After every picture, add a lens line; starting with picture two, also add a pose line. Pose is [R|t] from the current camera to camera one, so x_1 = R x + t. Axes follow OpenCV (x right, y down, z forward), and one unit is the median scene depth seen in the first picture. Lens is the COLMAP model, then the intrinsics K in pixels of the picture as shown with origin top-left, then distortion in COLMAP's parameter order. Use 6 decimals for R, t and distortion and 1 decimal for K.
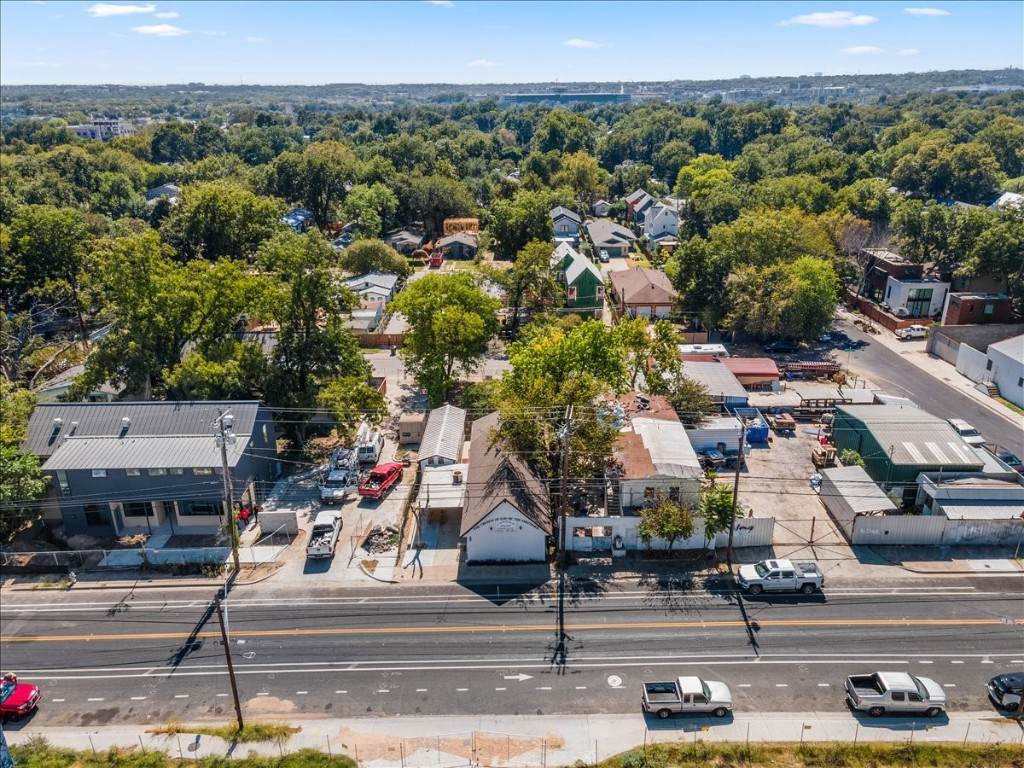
lens RADIAL K [[757.4, 0, 512.0], [0, 757.4, 384.0], [0, 0, 1]] dist [0.041920, -0.000324]
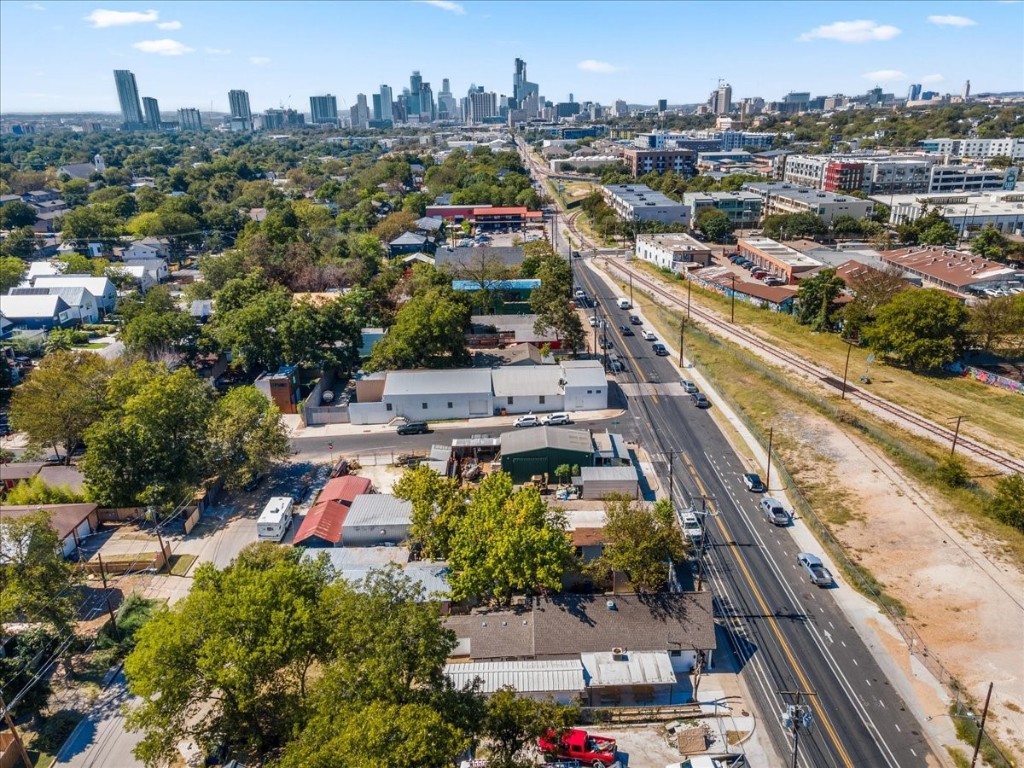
lens RADIAL K [[747.5, 0, 512.0], [0, 747.5, 384.0], [0, 0, 1]] dist [0.000015, 0.081875]
pose [[-0.024735, -0.327323, 0.944589, -0.995699], [0.379788, 0.870959, 0.311754, -0.617100], [-0.924743, 0.366455, 0.102771, 1.005432]]
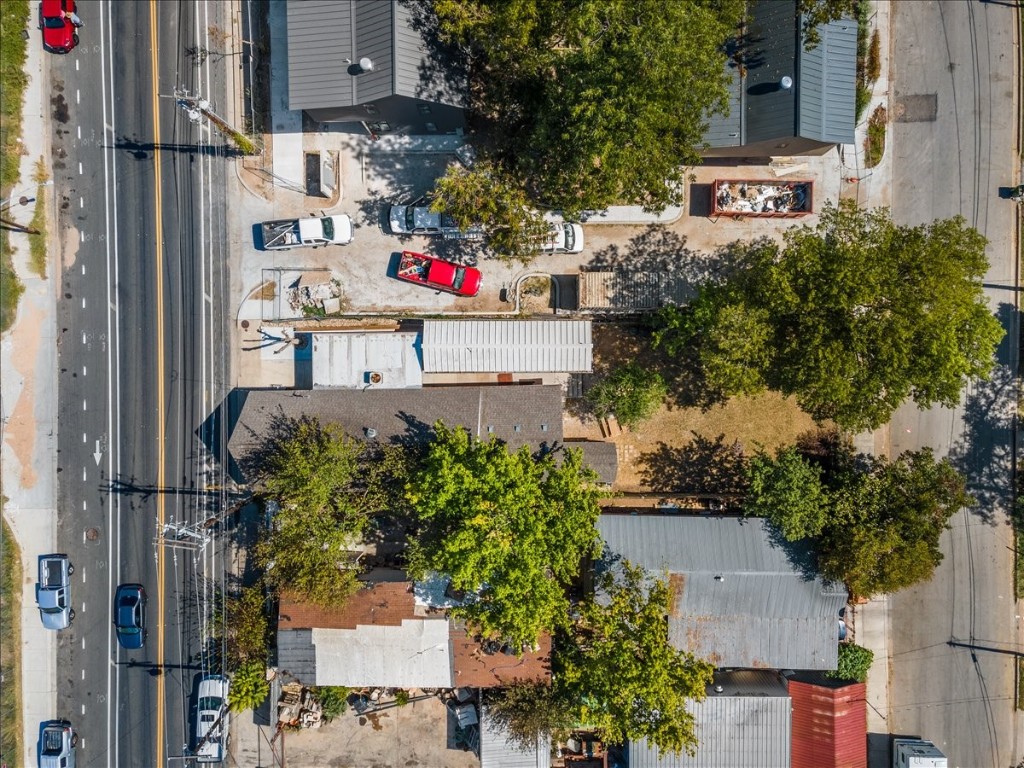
lens RADIAL K [[754.3, 0, 518.1], [0, 754.3, 381.6], [0, 0, 1]] dist [0.001340, 0.088022]
pose [[0.018291, 0.999564, 0.023179, -0.092945], [-0.343534, -0.015489, 0.939013, -0.751453], [0.938962, -0.025139, 0.343101, 0.974680]]
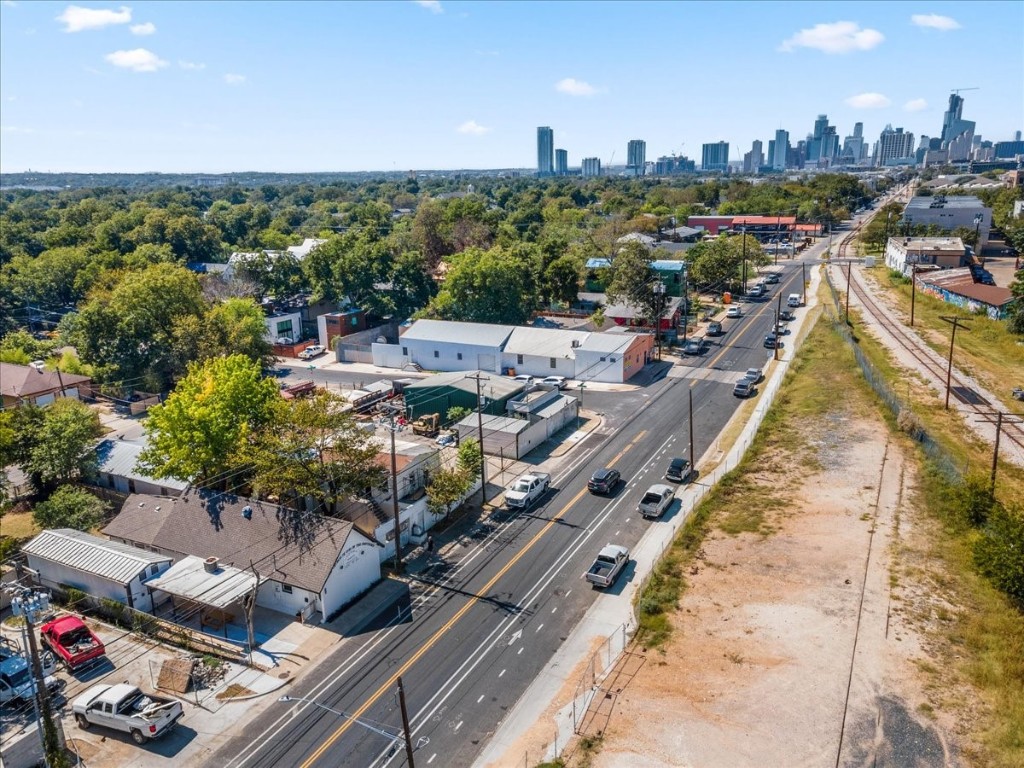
lens RADIAL K [[754.3, 0, 518.1], [0, 754.3, 381.6], [0, 0, 1]] dist [0.001340, 0.088022]
pose [[0.458961, -0.231360, 0.857804, -0.631722], [0.336127, 0.938952, 0.073404, -0.009272], [-0.822419, 0.254642, 0.508709, 0.316070]]
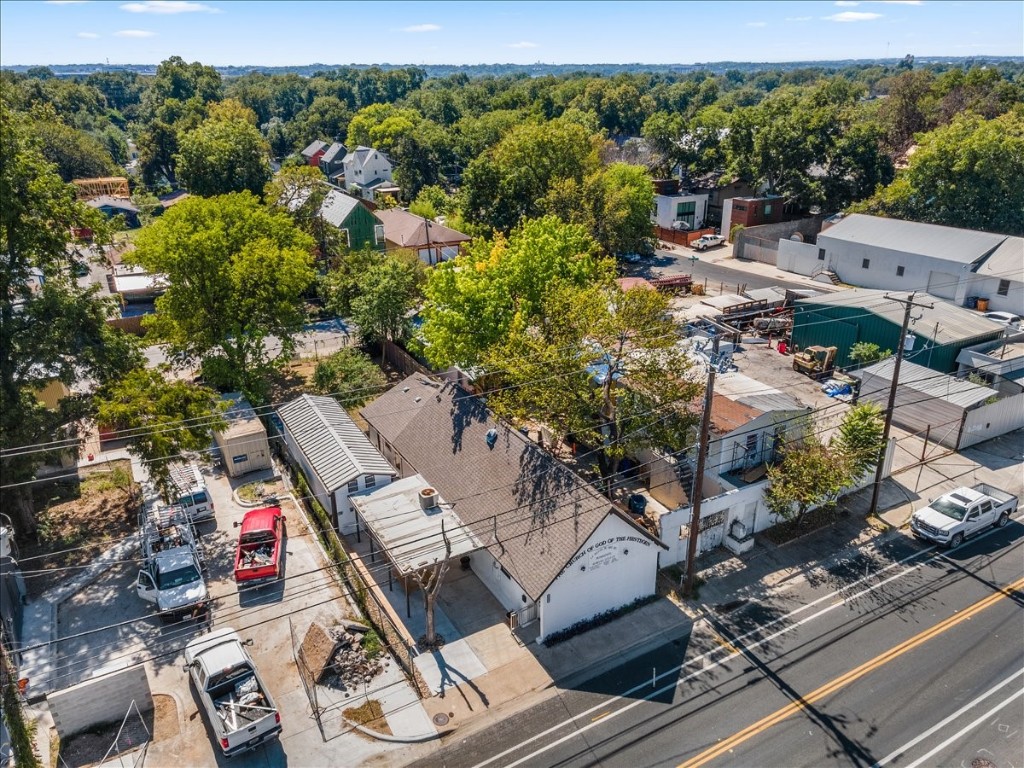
lens RADIAL K [[754.3, 0, 518.1], [0, 754.3, 381.6], [0, 0, 1]] dist [0.001340, 0.088022]
pose [[0.867781, -0.182966, 0.462039, -0.289073], [0.177728, 0.982526, 0.055277, 0.019550], [-0.464079, 0.034149, 0.885135, 0.524896]]
